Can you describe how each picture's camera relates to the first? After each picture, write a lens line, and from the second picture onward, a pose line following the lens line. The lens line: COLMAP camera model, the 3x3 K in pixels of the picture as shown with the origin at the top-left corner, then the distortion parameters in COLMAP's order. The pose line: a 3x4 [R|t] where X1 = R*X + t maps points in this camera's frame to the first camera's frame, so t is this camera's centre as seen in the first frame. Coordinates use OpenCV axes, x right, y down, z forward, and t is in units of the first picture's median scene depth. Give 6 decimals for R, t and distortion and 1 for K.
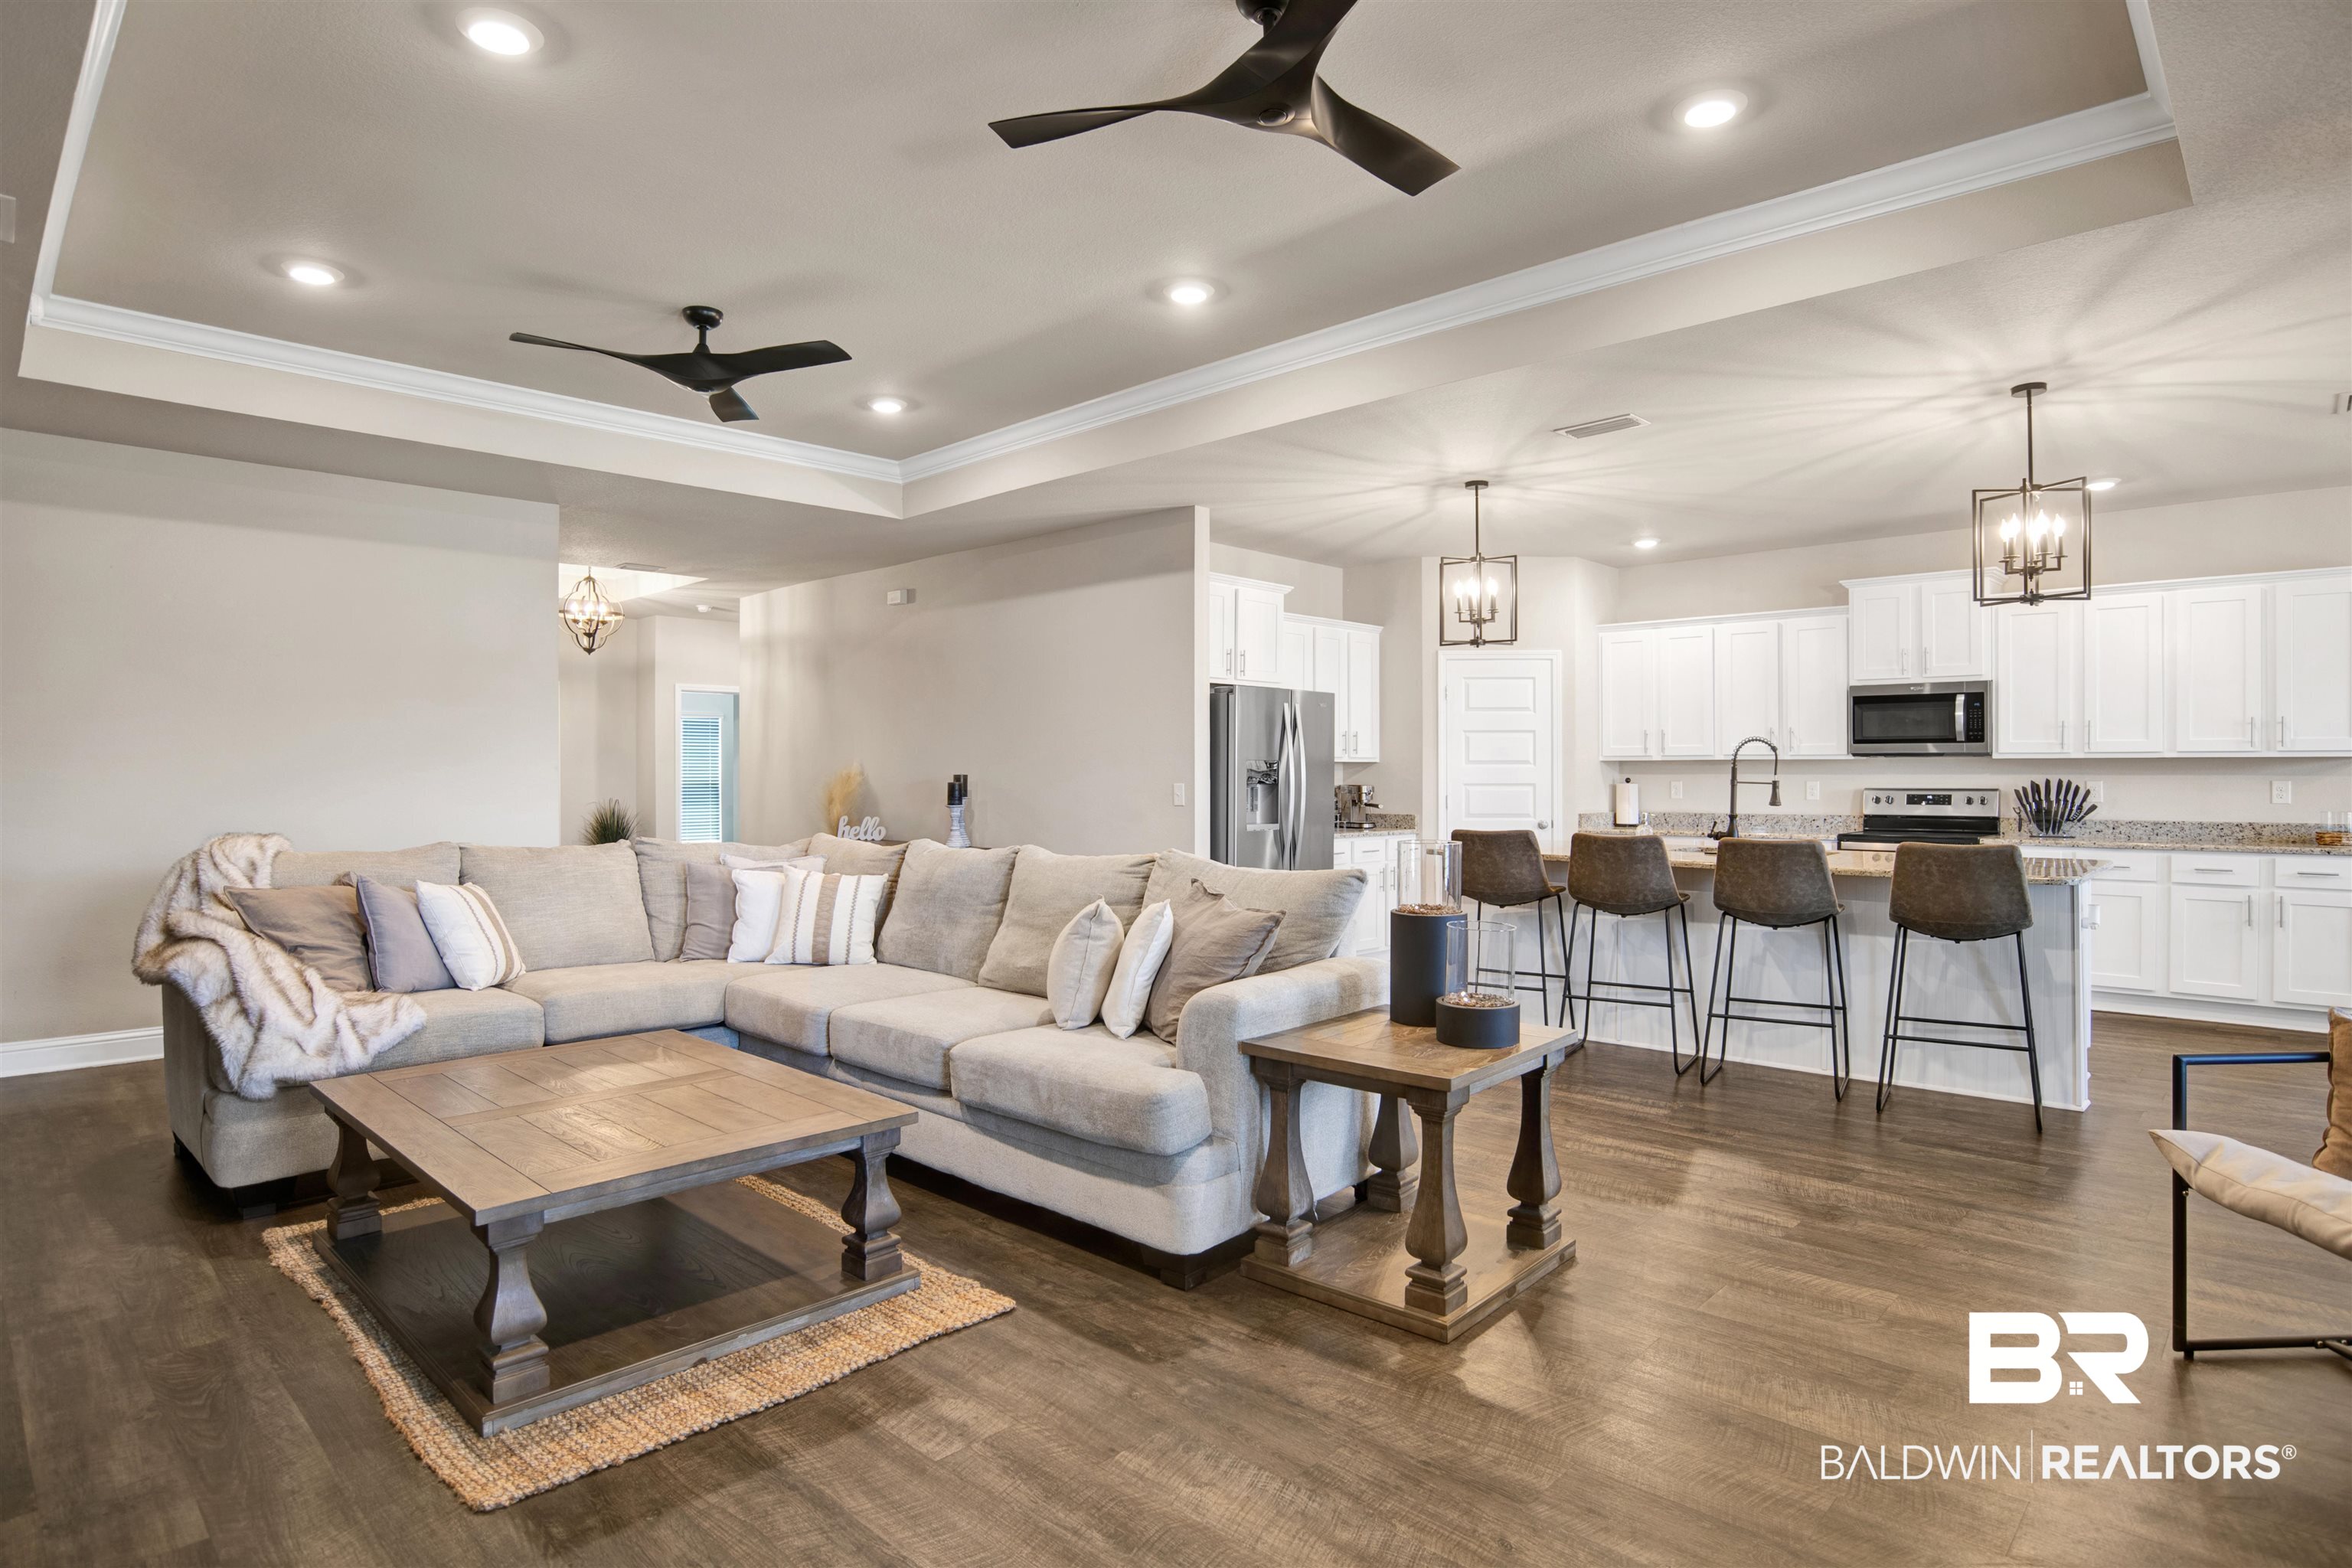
lens RADIAL K [[1238.9, 0, 1187.8], [0, 1238.9, 768.2], [0, 0, 1]] dist [-0.065510, 0.019041]
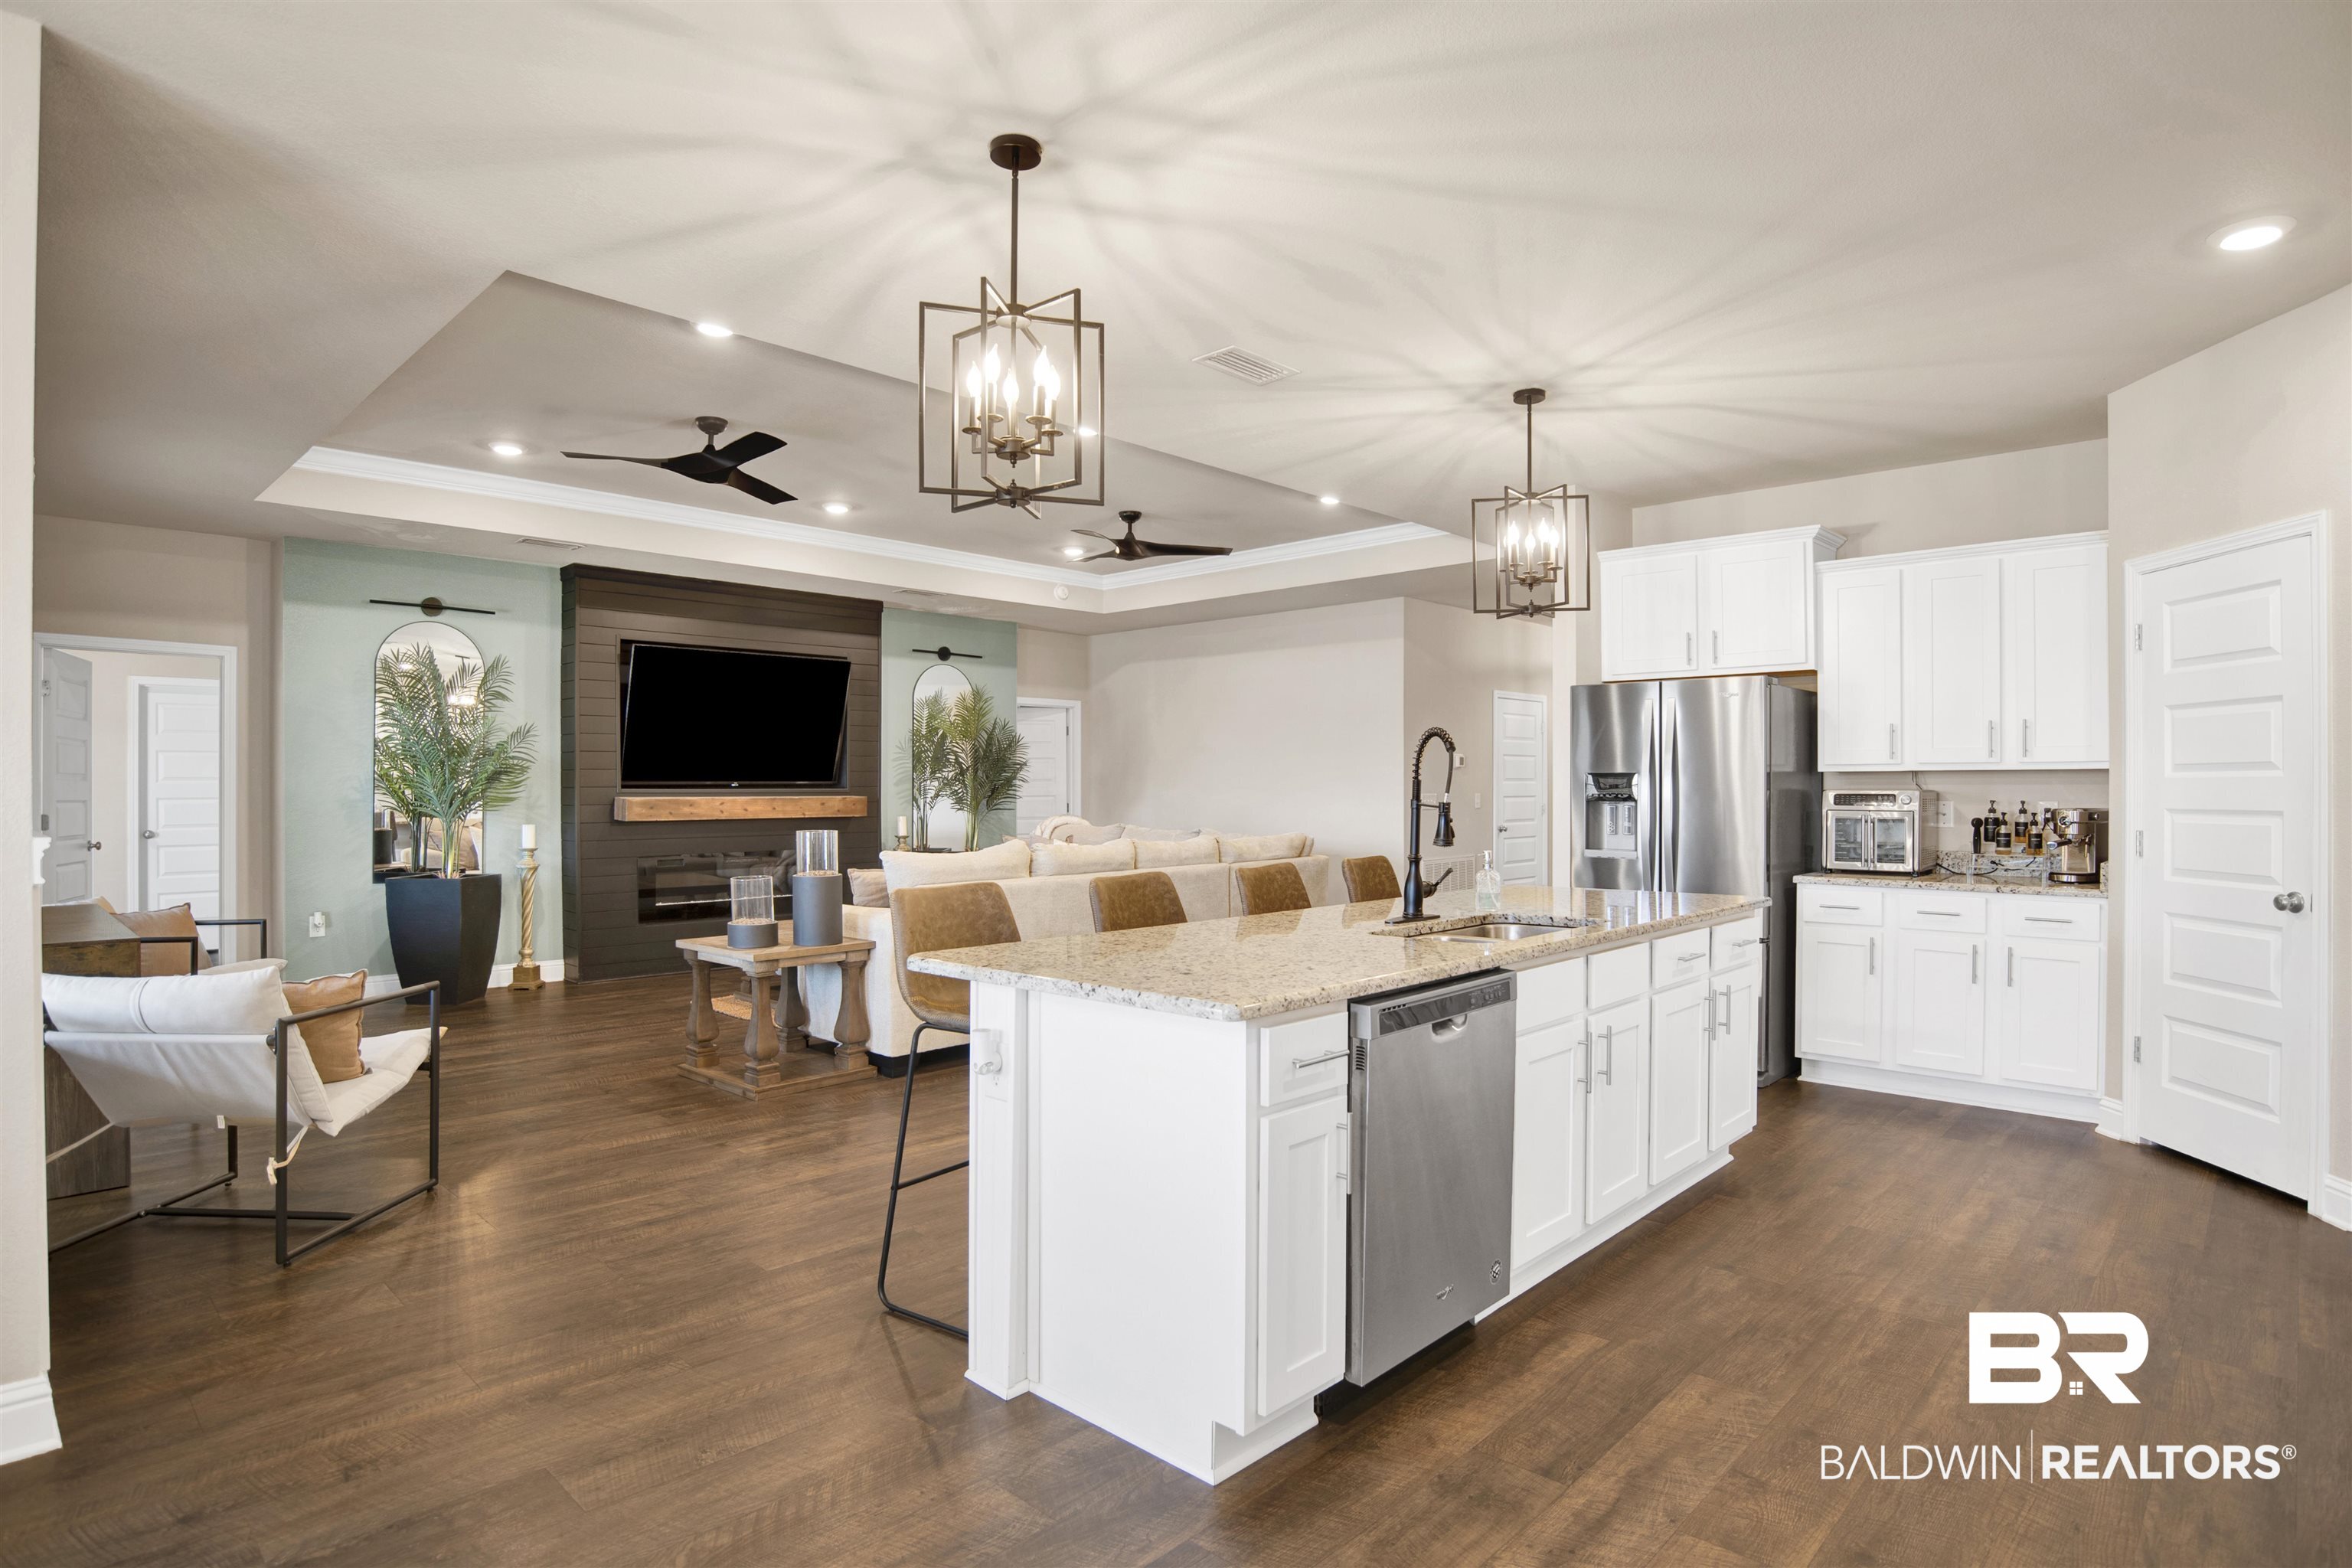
lens RADIAL K [[1238.9, 0, 1190.5], [0, 1238.9, 786.1], [0, 0, 1]] dist [-0.065510, 0.019041]
pose [[0.001465, -0.000349, -0.999999, 0.883415], [0.003537, 0.999994, -0.000344, 0.002039], [0.999993, -0.003537, 0.001466, 0.731448]]
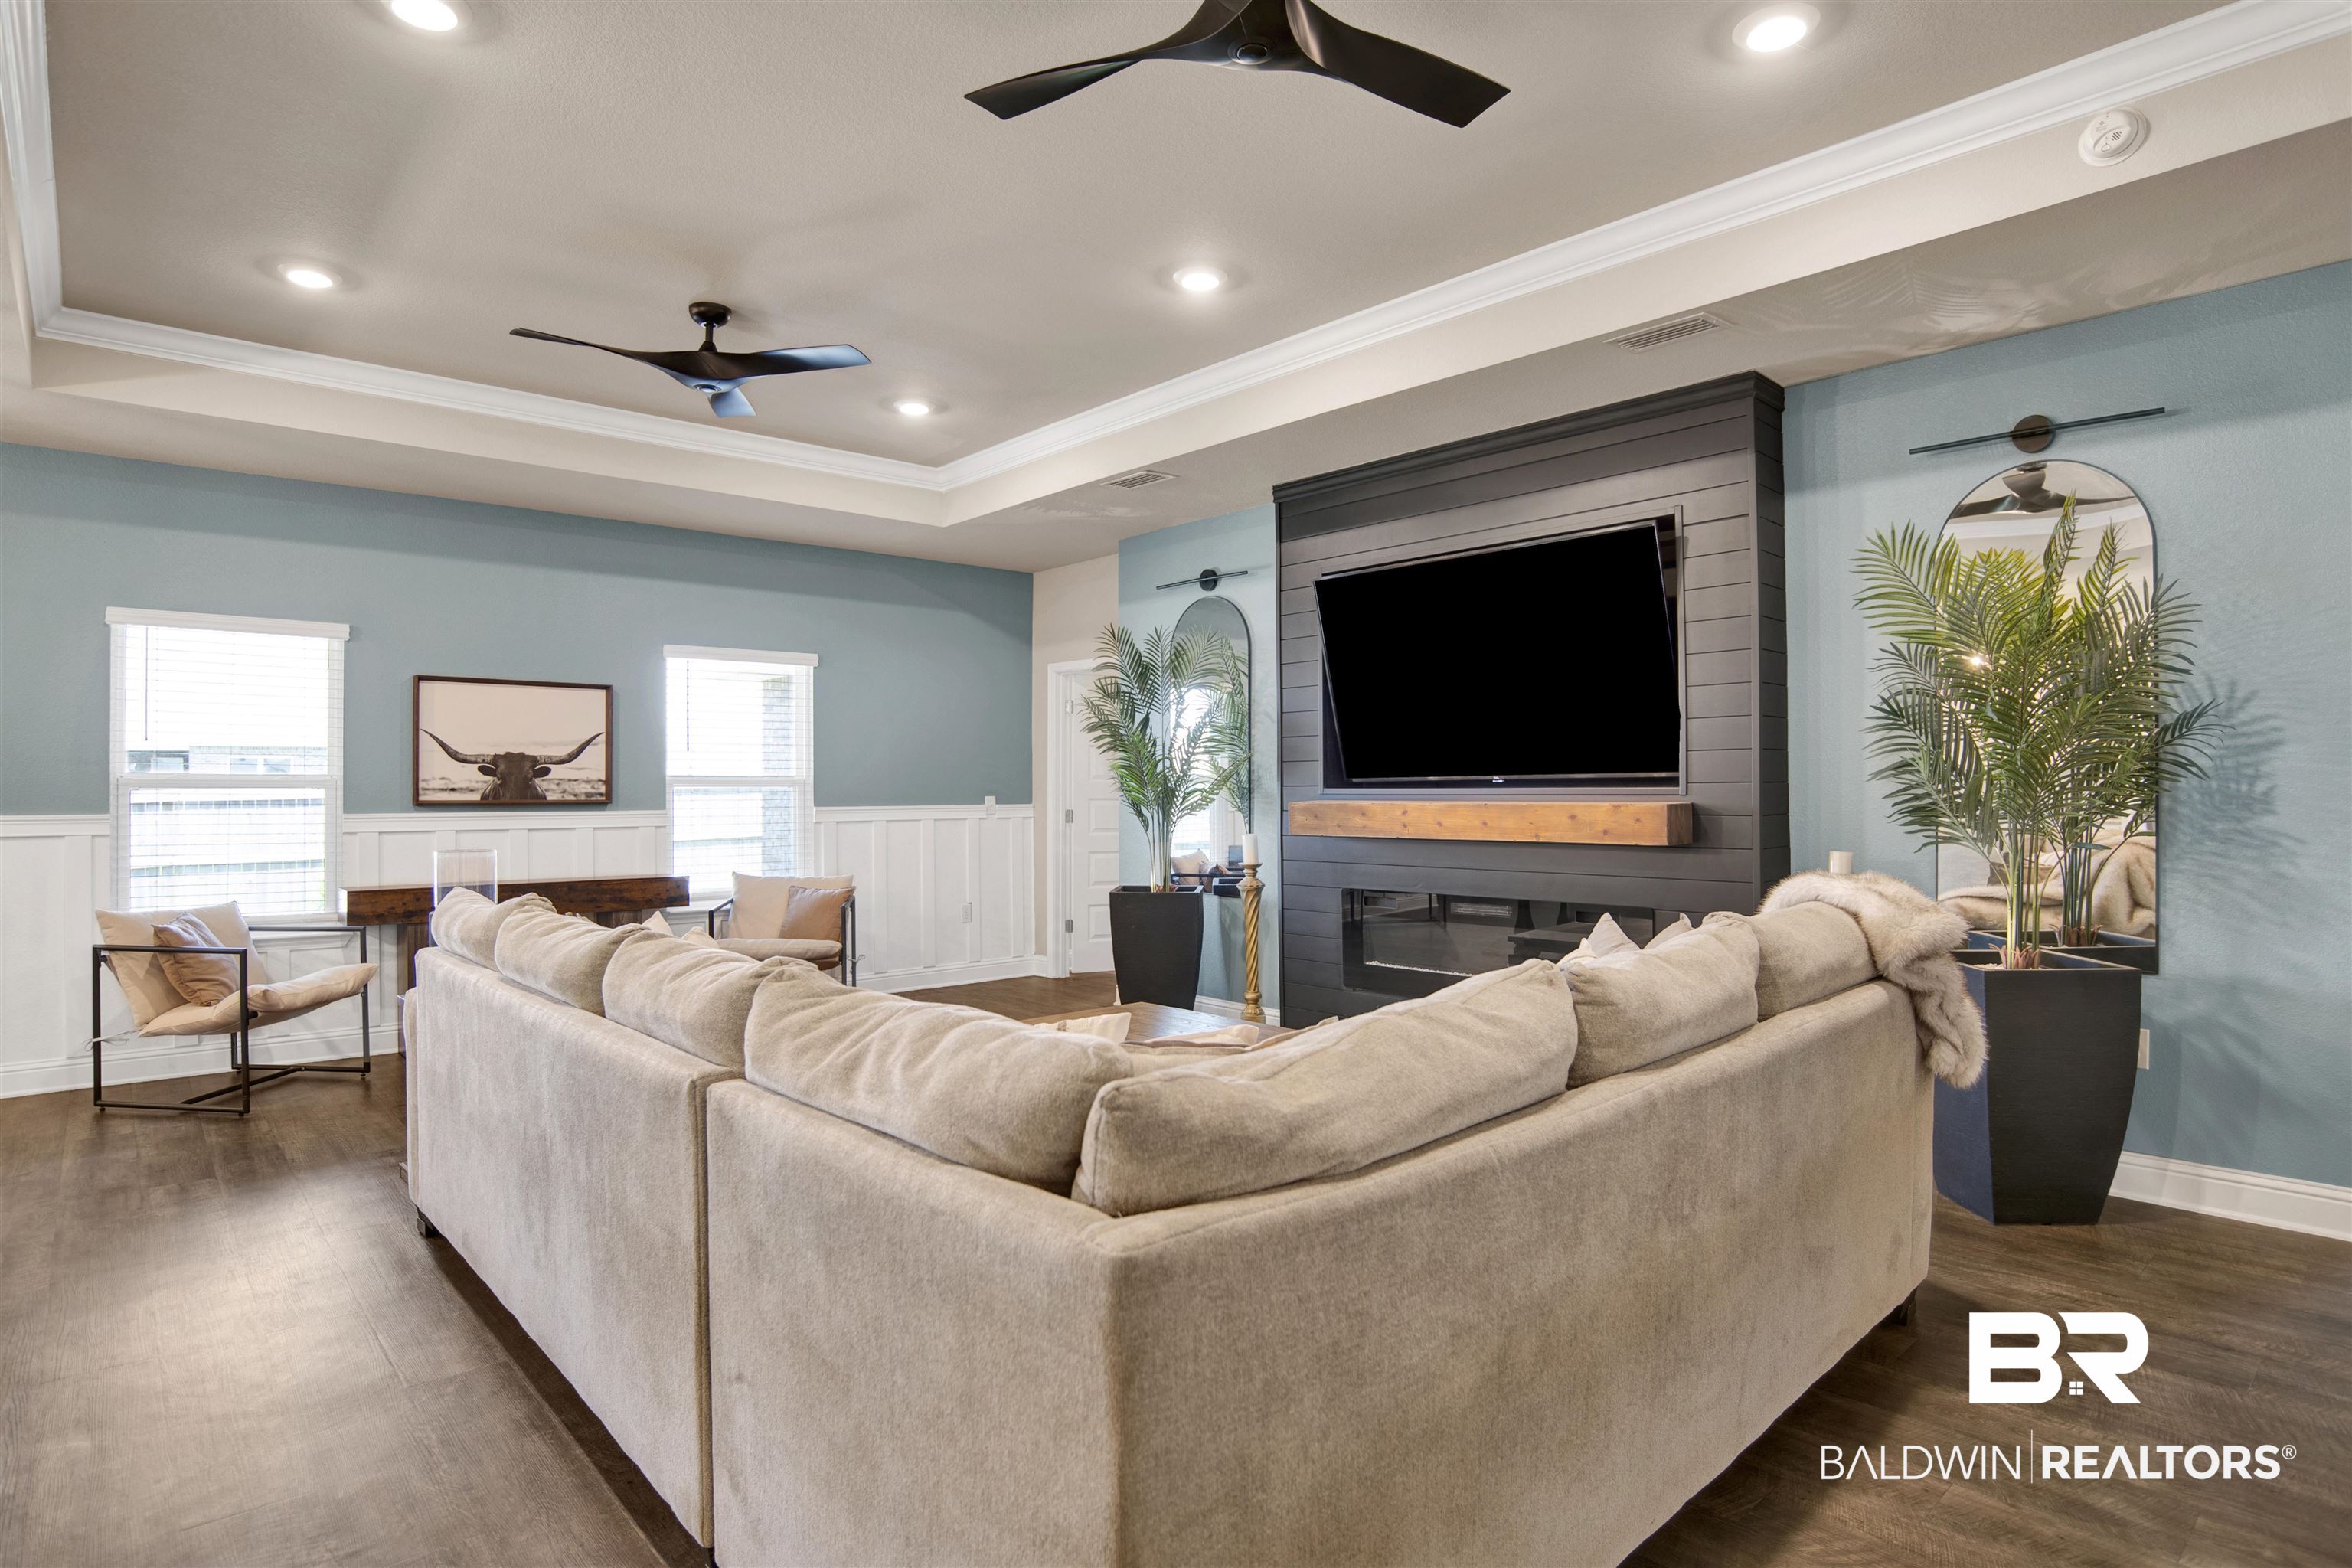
lens RADIAL K [[1238.9, 0, 1194.2], [0, 1238.9, 780.7], [0, 0, 1]] dist [-0.065510, 0.019041]
pose [[-0.998675, 0.005935, 0.051108, -0.269649], [0.005375, 0.999924, -0.011073, 0.005799], [-0.051170, -0.010784, -0.998632, 1.030670]]
